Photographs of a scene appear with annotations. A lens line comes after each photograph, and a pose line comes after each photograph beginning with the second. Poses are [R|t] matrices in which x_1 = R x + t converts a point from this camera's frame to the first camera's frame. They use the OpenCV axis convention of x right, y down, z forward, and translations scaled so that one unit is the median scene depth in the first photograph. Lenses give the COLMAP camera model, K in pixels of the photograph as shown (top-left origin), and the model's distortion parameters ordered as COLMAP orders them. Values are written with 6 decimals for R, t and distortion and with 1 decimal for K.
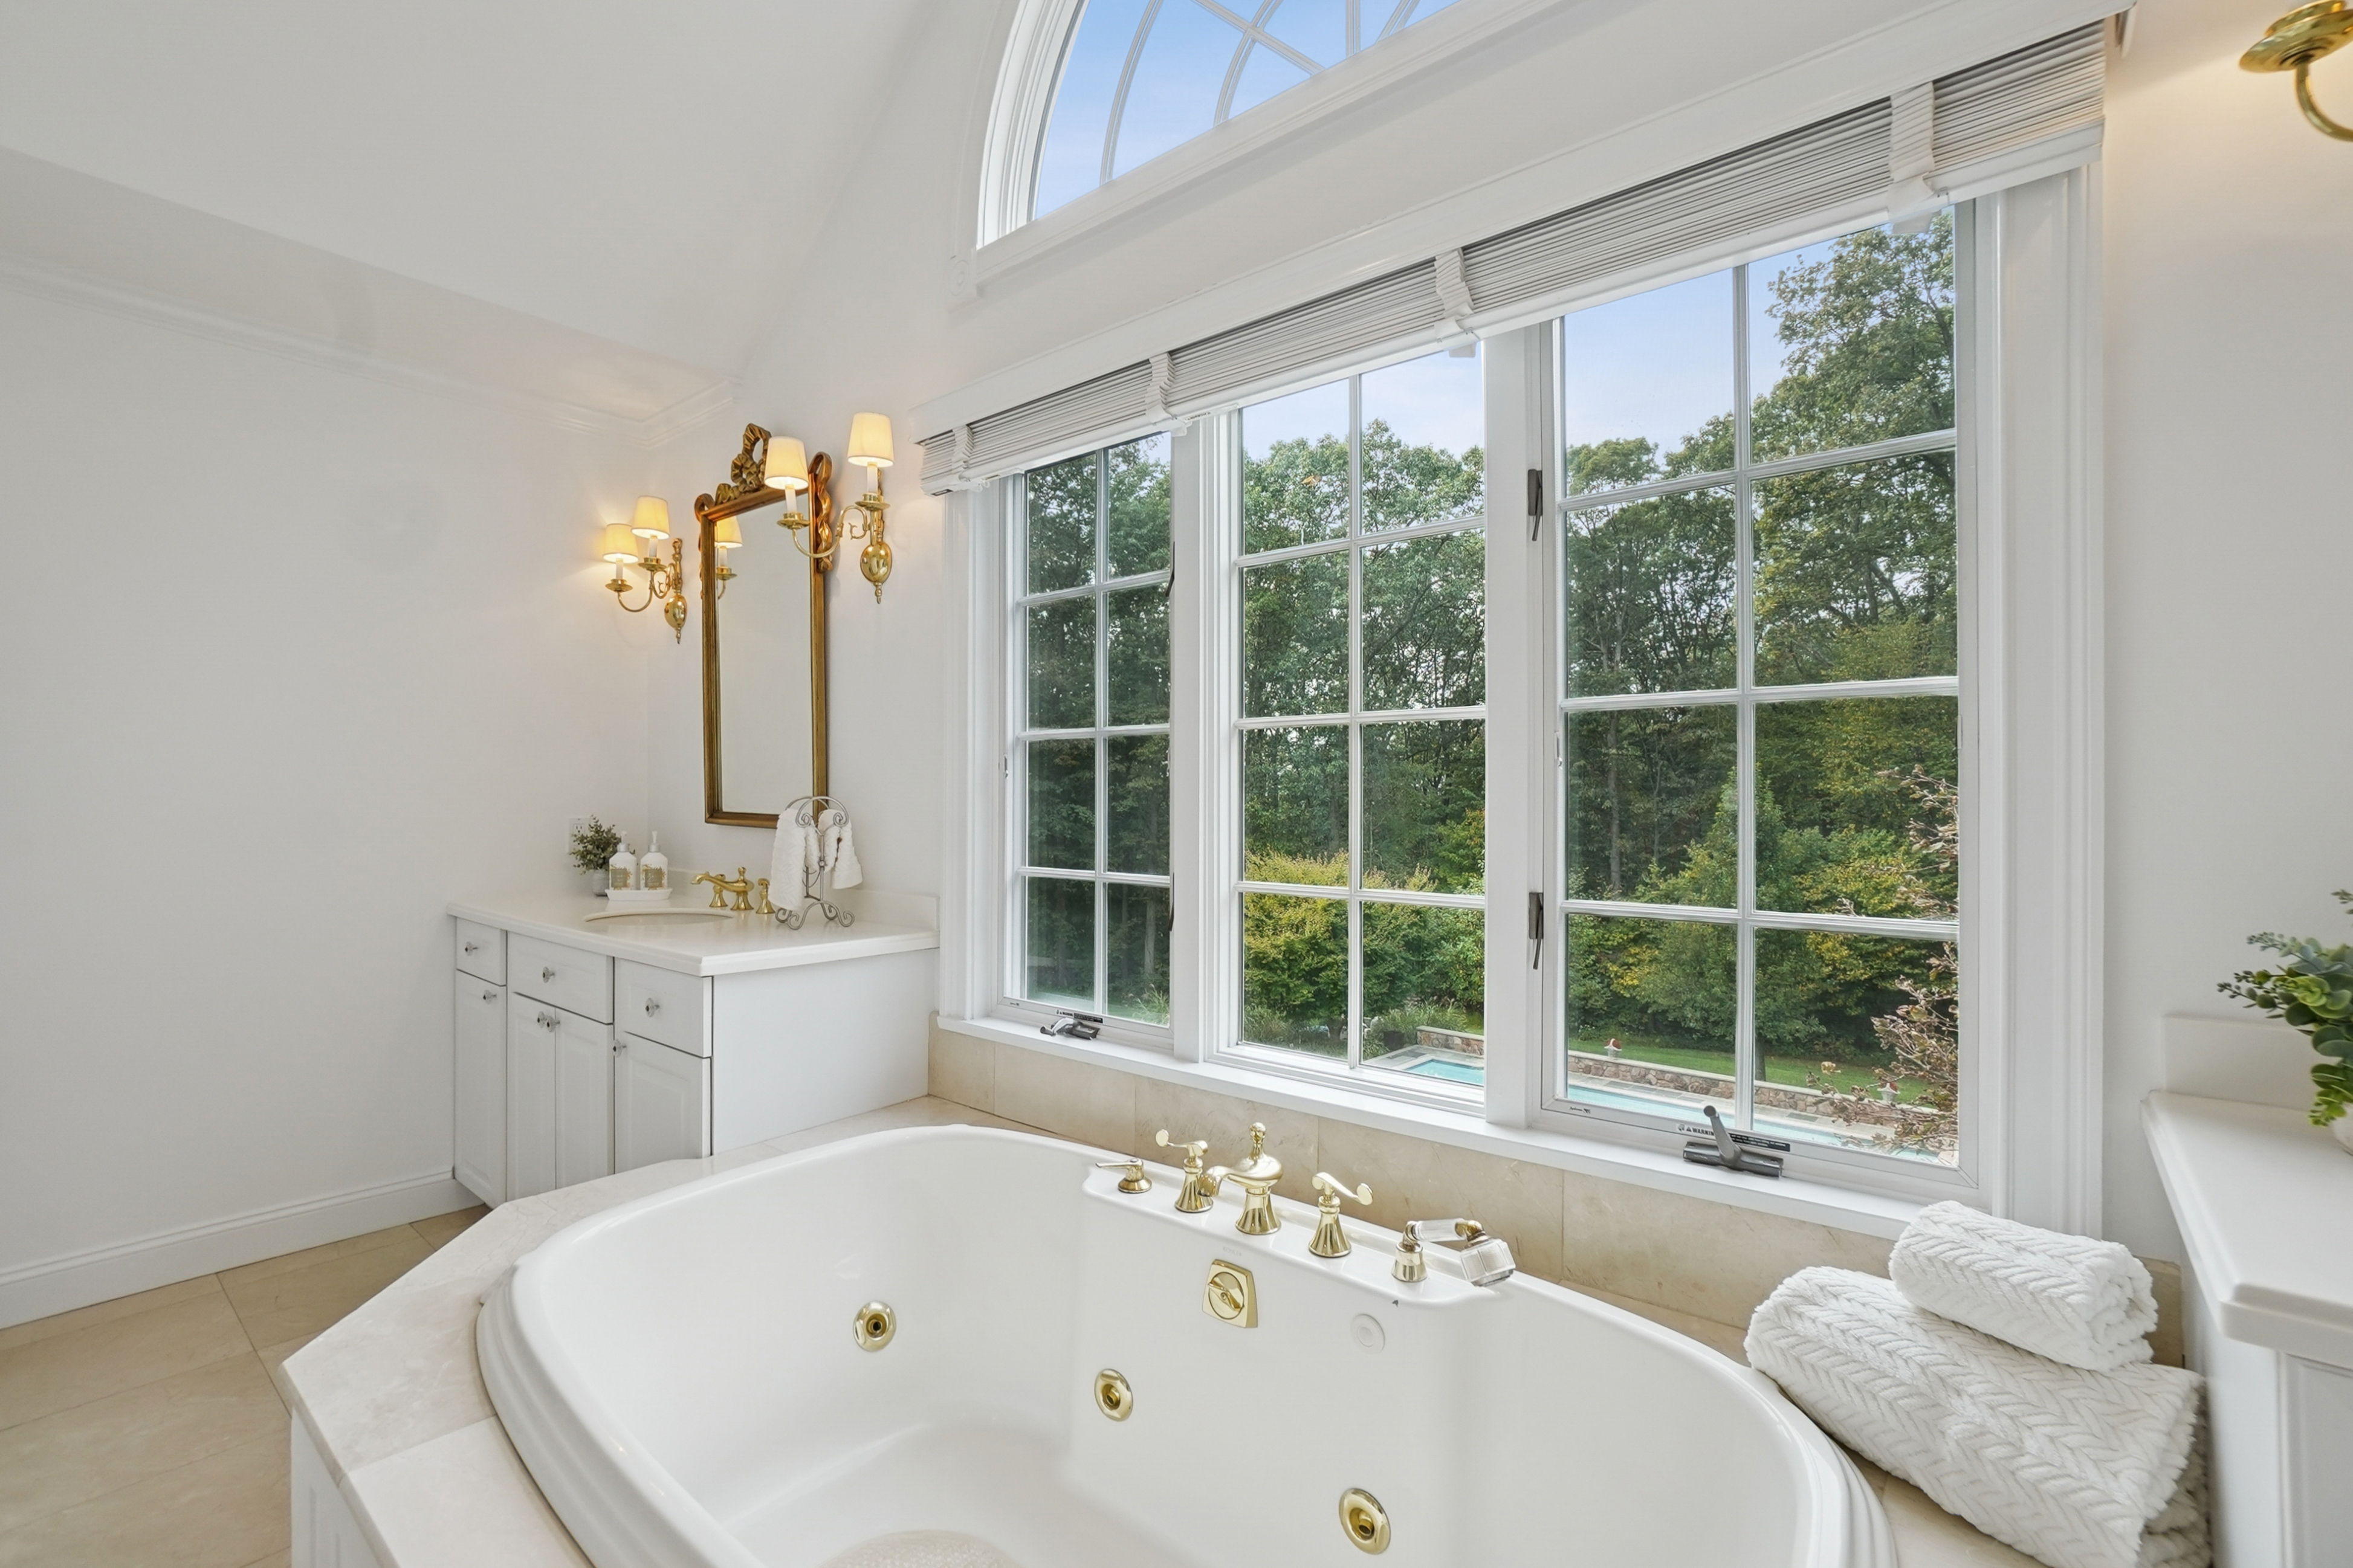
lens RADIAL K [[1037.7, 0, 1183.9], [0, 1037.7, 791.3], [0, 0, 1]] dist [-0.033355, 0.012176]
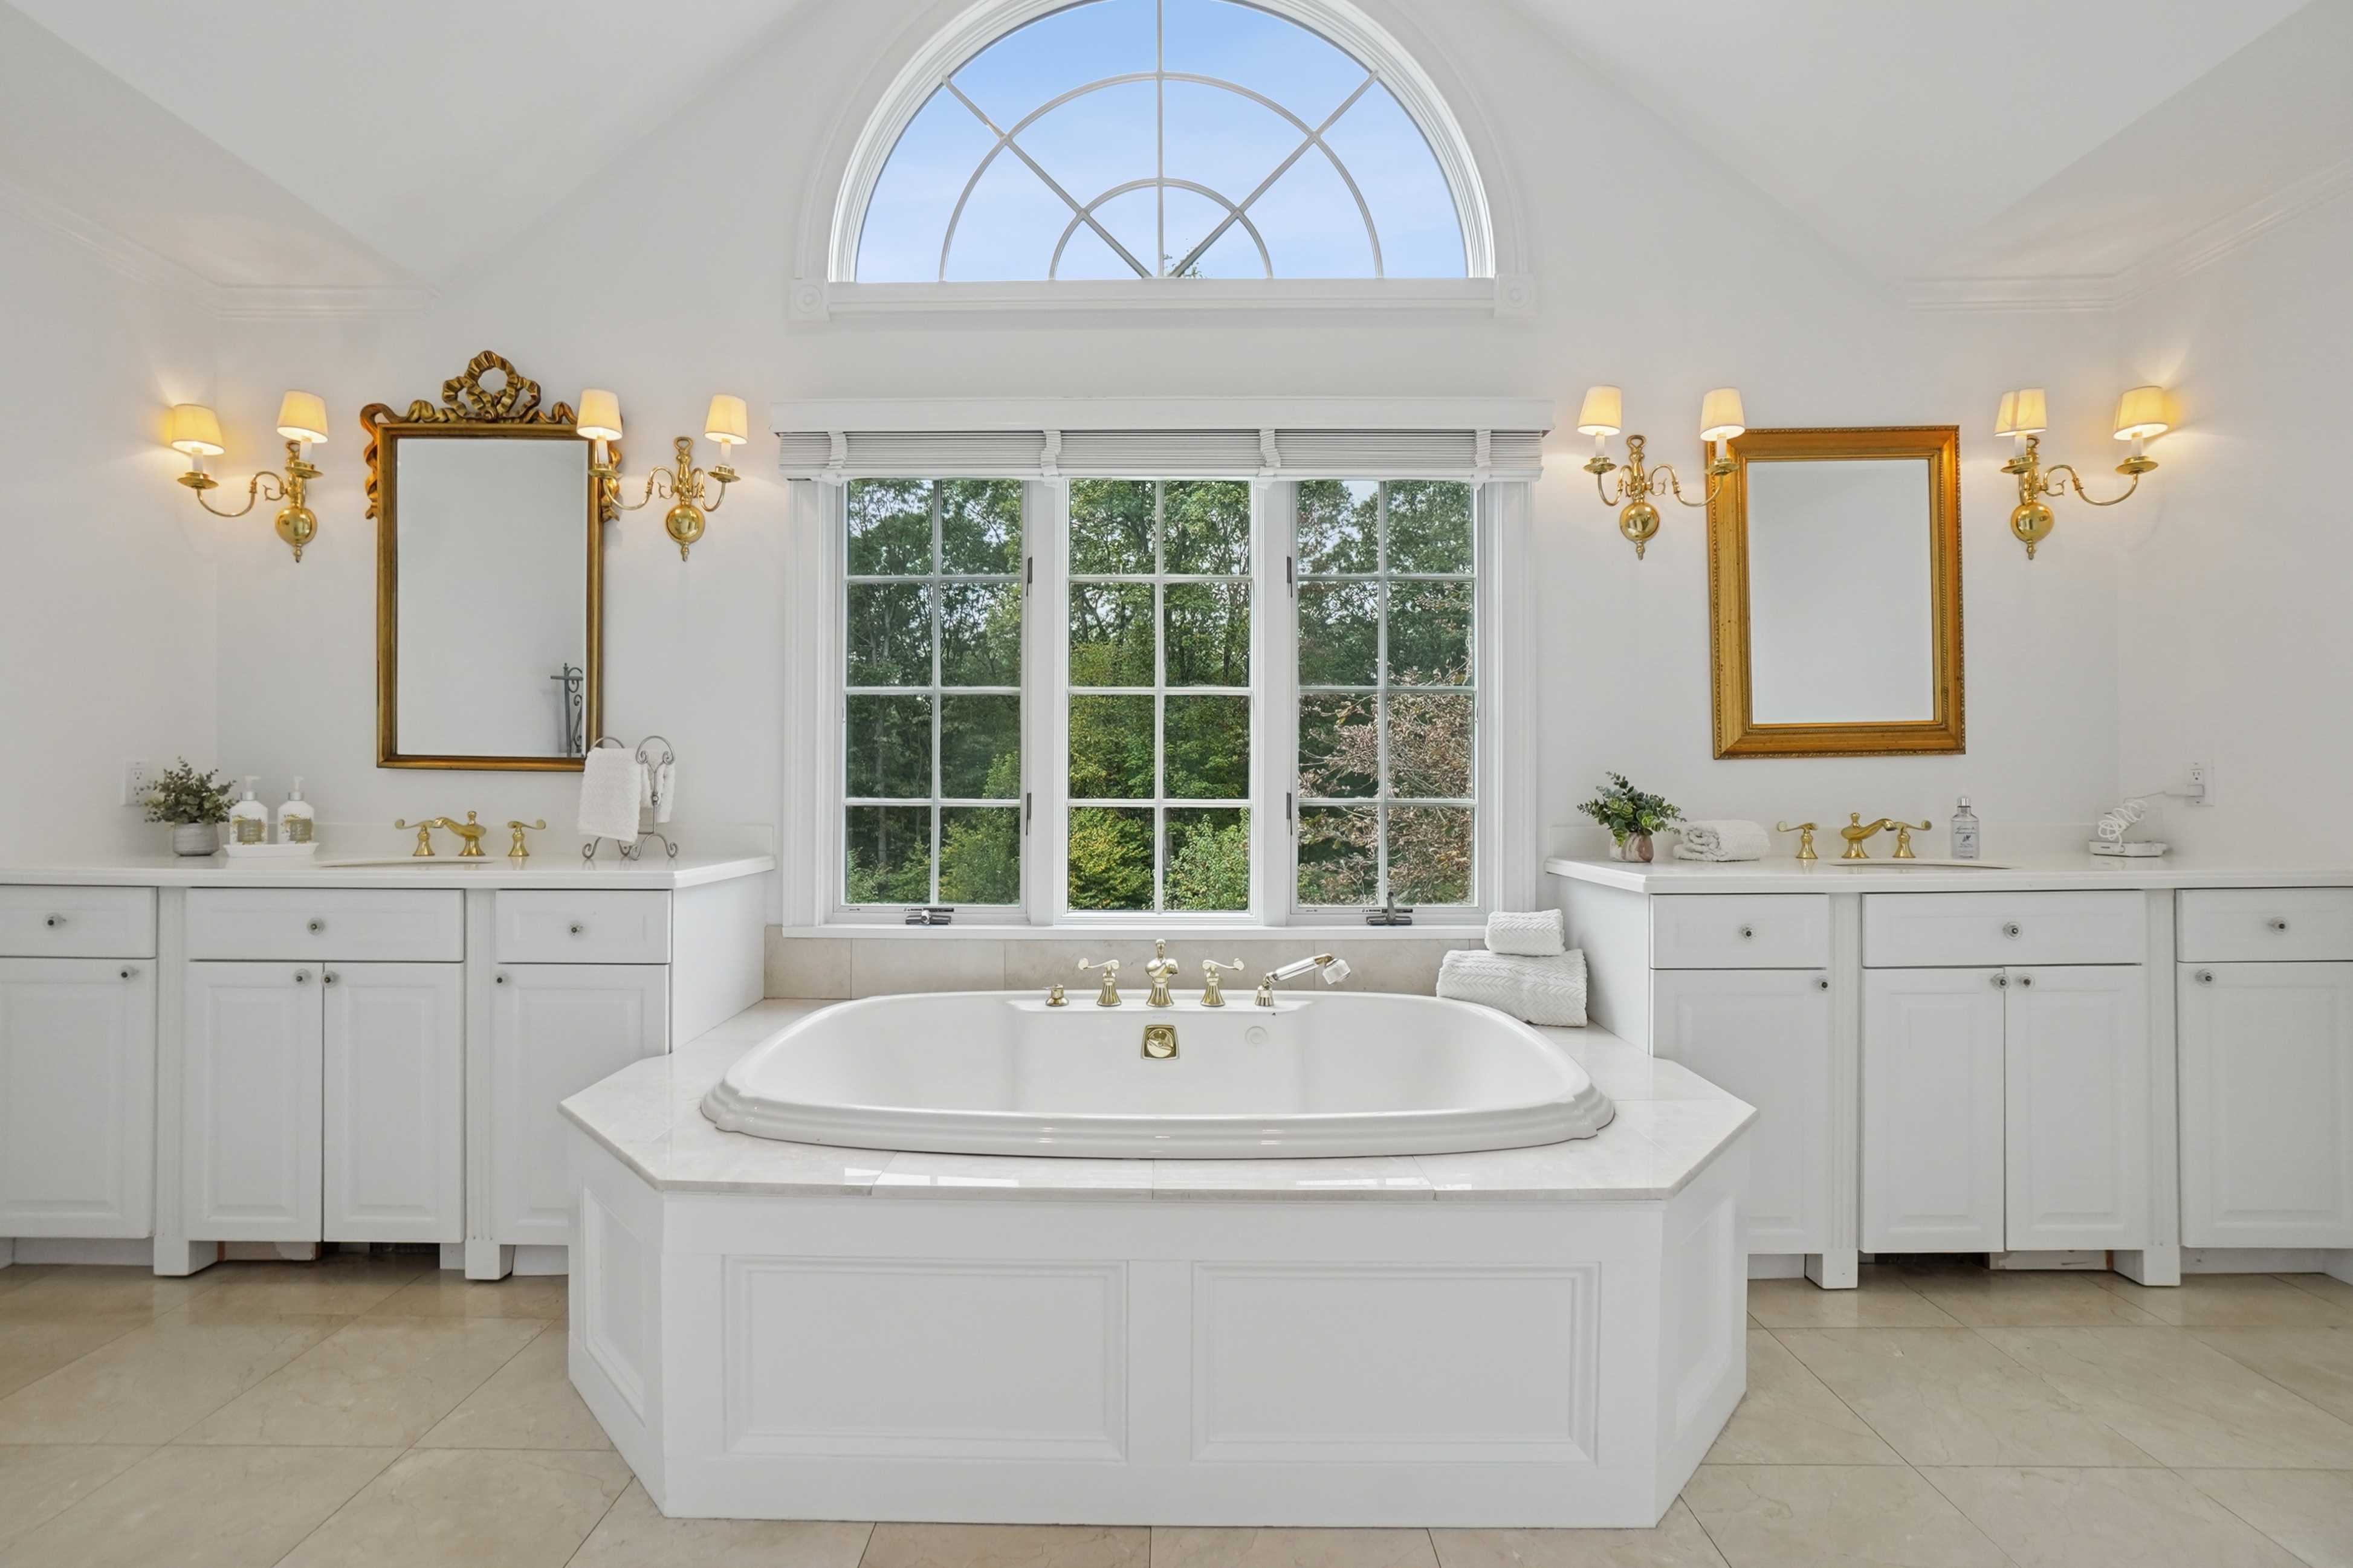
lens RADIAL K [[1037.7, 0, 1143.4], [0, 1037.7, 779.7], [0, 0, 1]] dist [-0.033355, 0.012176]
pose [[0.775628, 0.004686, 0.631173, -0.608902], [-0.004501, 0.999988, -0.001893, 0.048188], [-0.631174, -0.001372, 0.775640, -0.145722]]
